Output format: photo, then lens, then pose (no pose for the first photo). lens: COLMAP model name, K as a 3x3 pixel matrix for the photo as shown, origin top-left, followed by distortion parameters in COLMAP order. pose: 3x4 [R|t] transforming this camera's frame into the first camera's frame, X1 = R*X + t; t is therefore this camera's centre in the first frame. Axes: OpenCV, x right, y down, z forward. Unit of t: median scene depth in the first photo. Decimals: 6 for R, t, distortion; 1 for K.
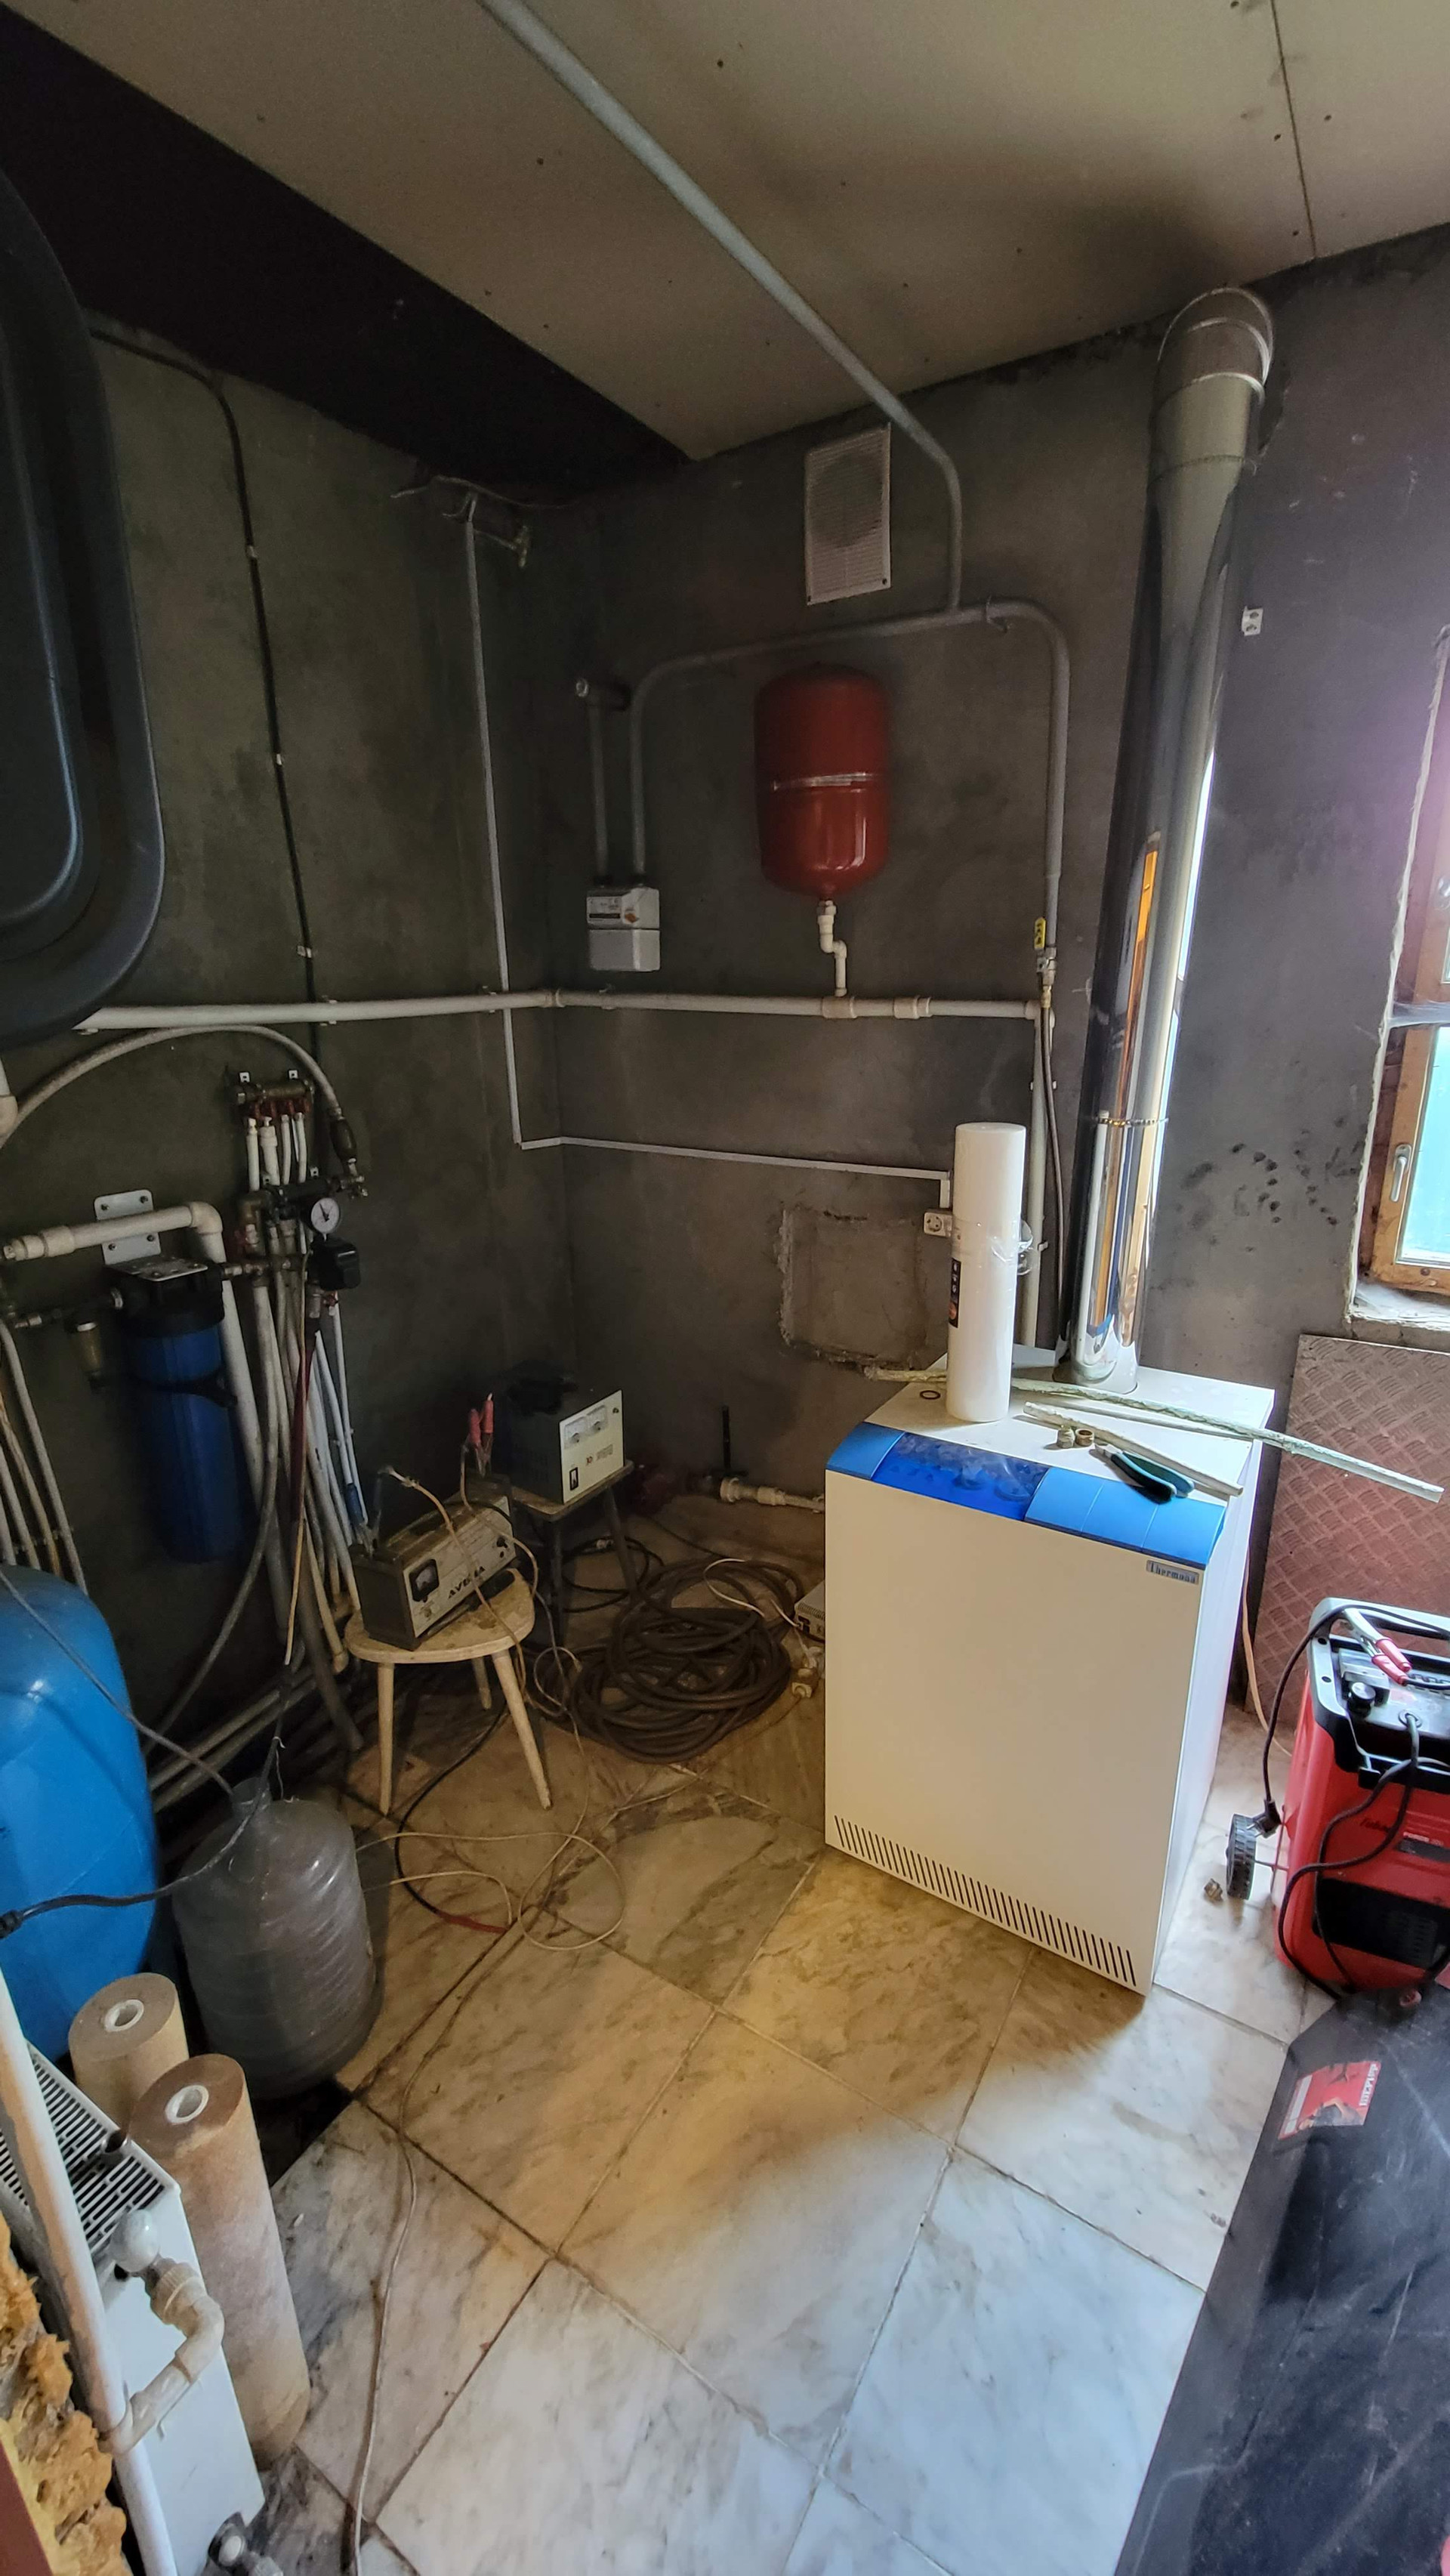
lens RADIAL K [[1047.2, 0, 729.2], [0, 1047.2, 1301.1], [0, 0, 1]] dist [-0.000533, -0.000551]
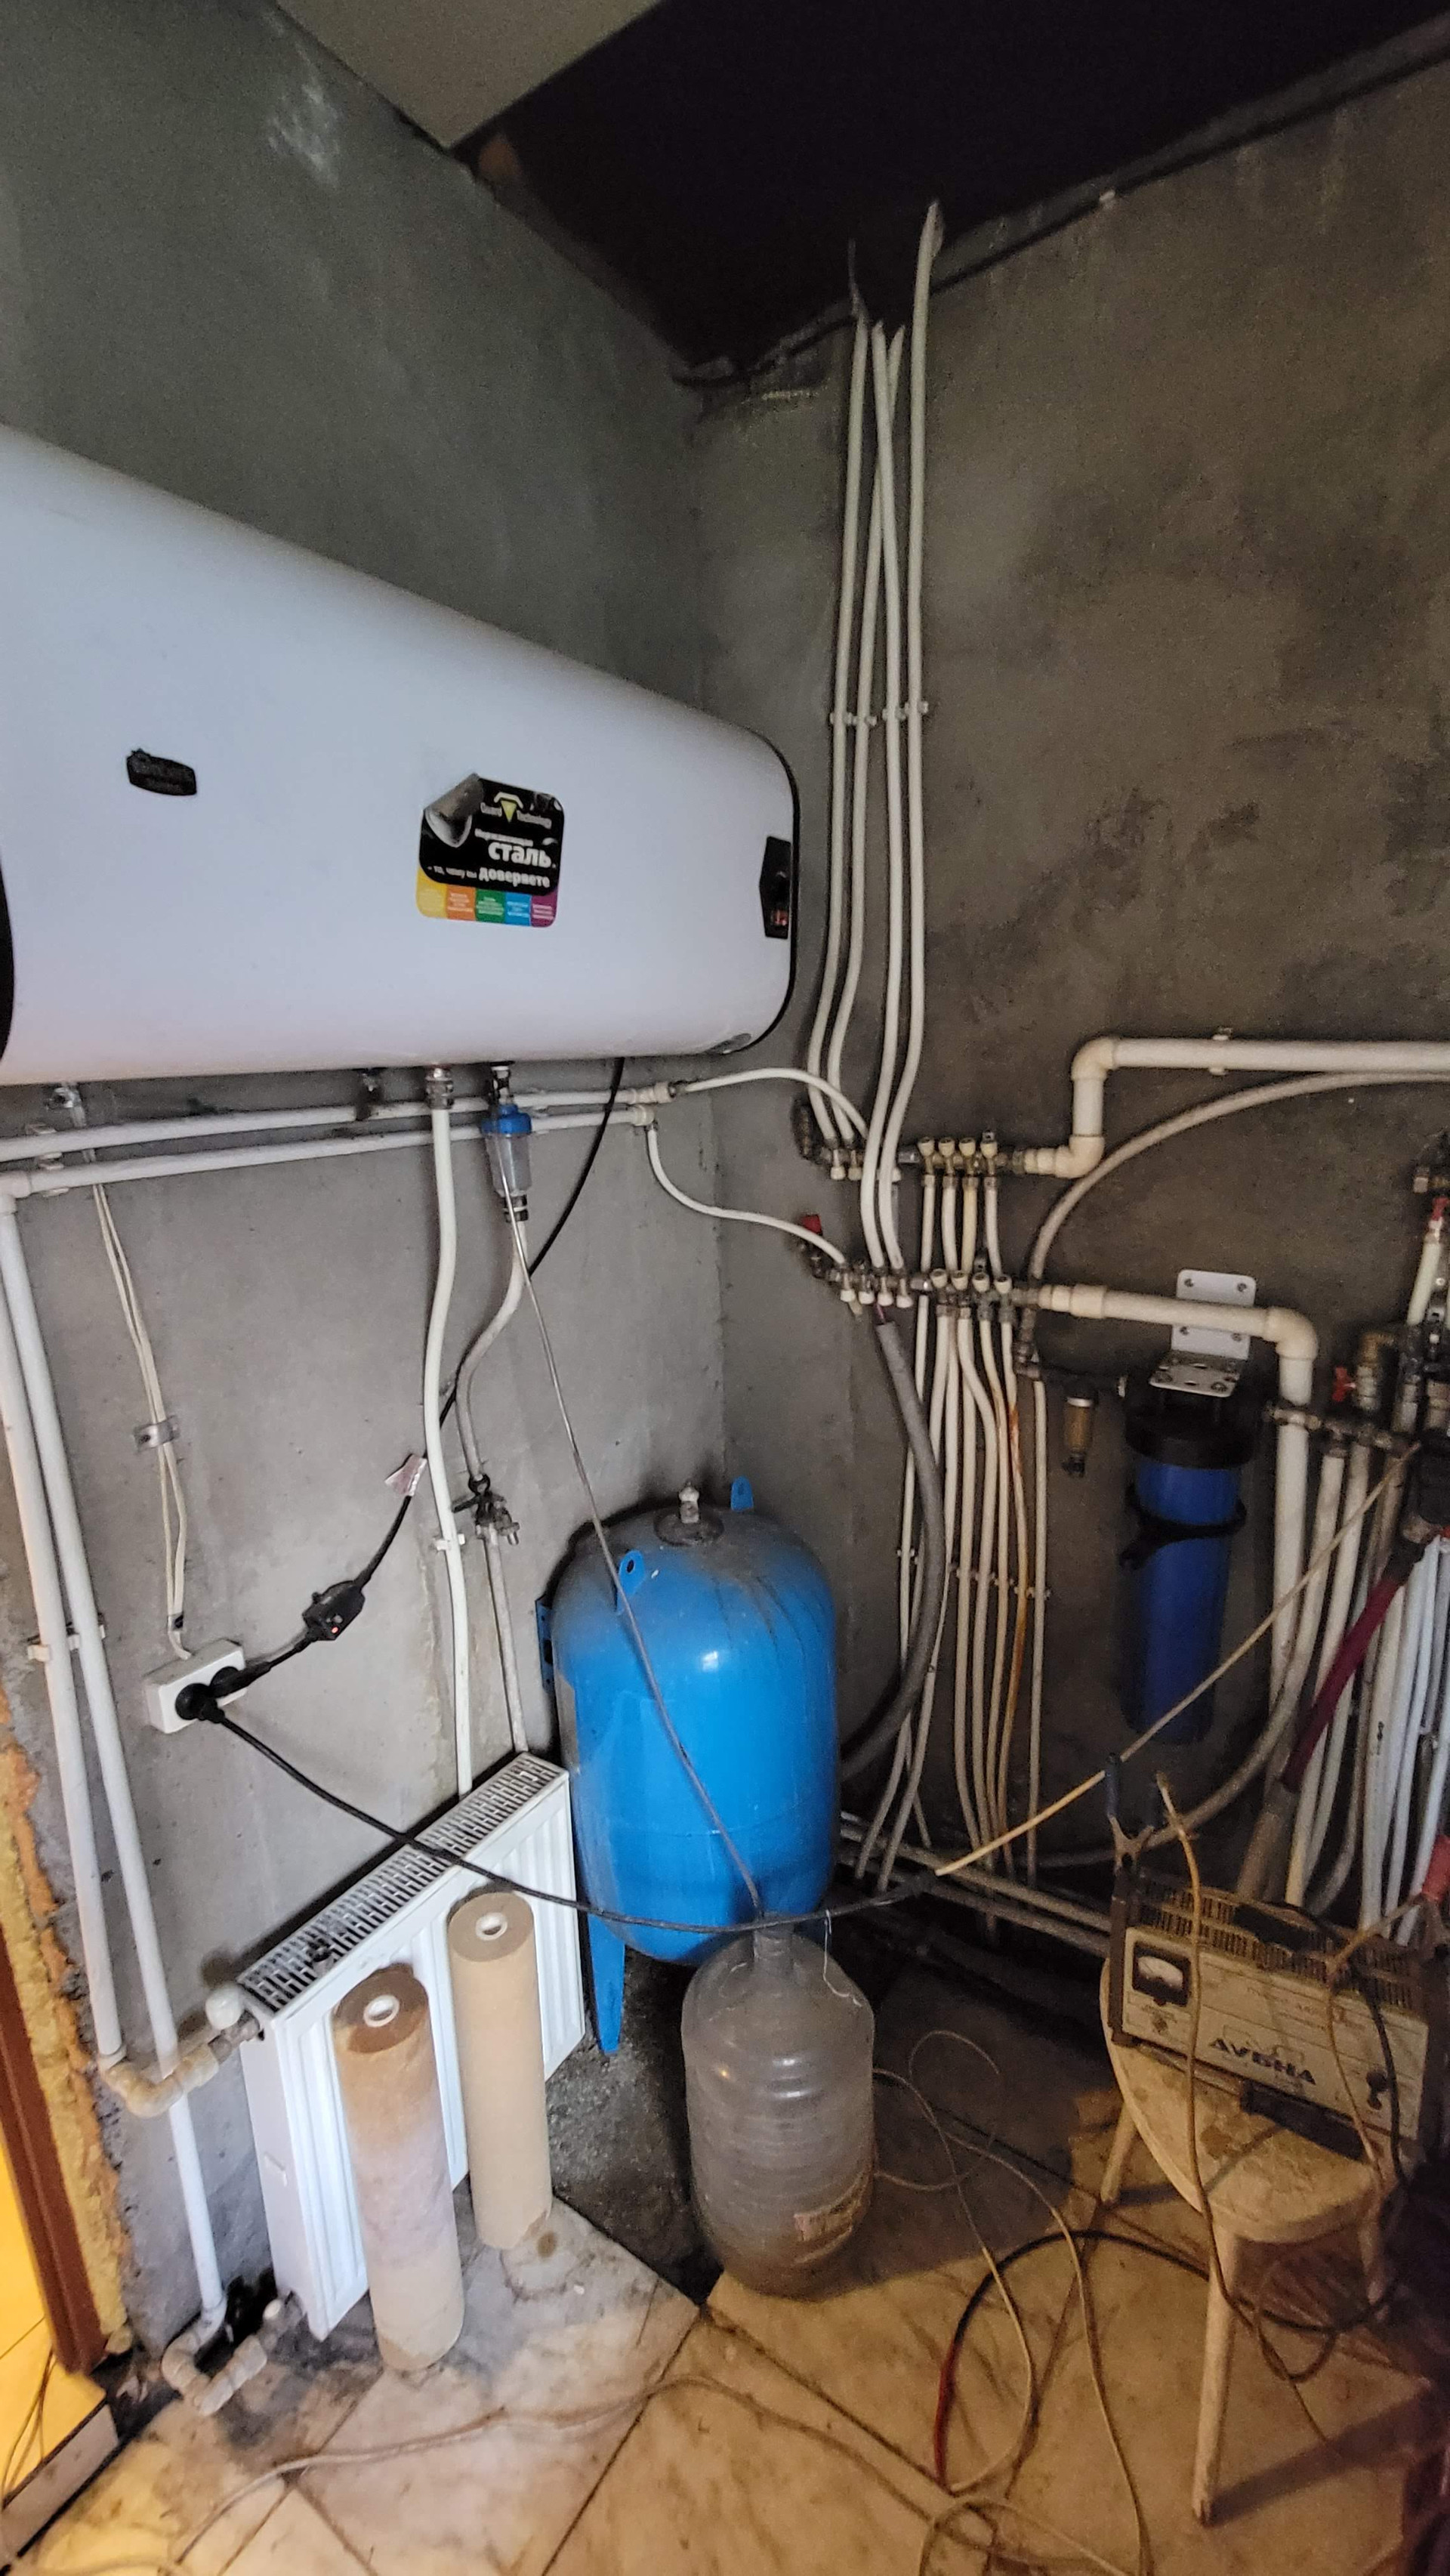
lens RADIAL K [[1047.2, 0, 729.2], [0, 1047.2, 1301.1], [0, 0, 1]] dist [-0.000533, -0.000551]
pose [[-0.016685, 0.270547, -0.962562, 0.205931], [-0.277959, 0.923493, 0.264384, -0.198672], [0.960448, 0.271964, 0.059792, 0.627152]]
